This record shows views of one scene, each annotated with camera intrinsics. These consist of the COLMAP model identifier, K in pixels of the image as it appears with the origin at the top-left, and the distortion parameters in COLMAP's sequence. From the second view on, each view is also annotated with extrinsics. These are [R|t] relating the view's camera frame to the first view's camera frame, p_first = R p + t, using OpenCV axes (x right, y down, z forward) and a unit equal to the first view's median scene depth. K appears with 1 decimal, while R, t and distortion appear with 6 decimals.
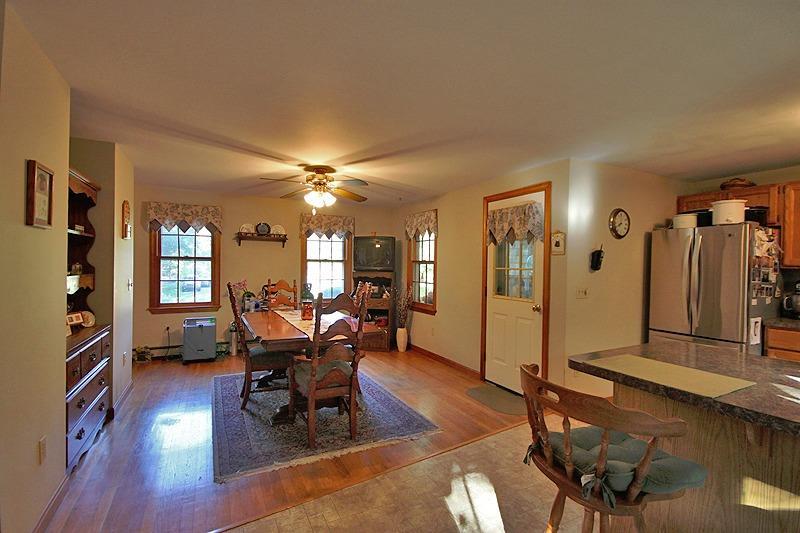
lens RADIAL K [[382.9, 0, 400.0], [0, 382.9, 266.5], [0, 0, 1]] dist [-0.001587, -0.000224]
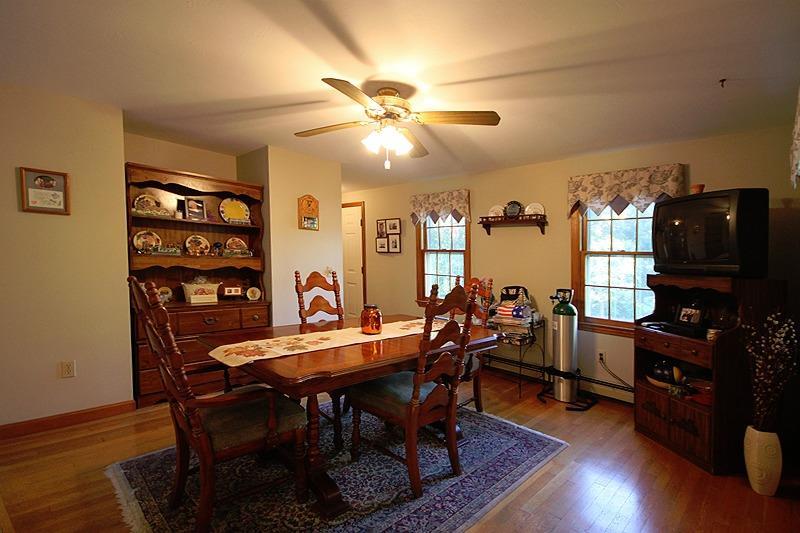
lens RADIAL K [[382.9, 0, 400.0], [0, 382.9, 266.5], [0, 0, 1]] dist [-0.001587, -0.000224]
pose [[0.282251, 0.025153, -0.959011, 0.286297], [-0.018446, 0.999614, 0.020789, -0.001742], [0.959163, 0.011822, 0.282606, 0.601126]]
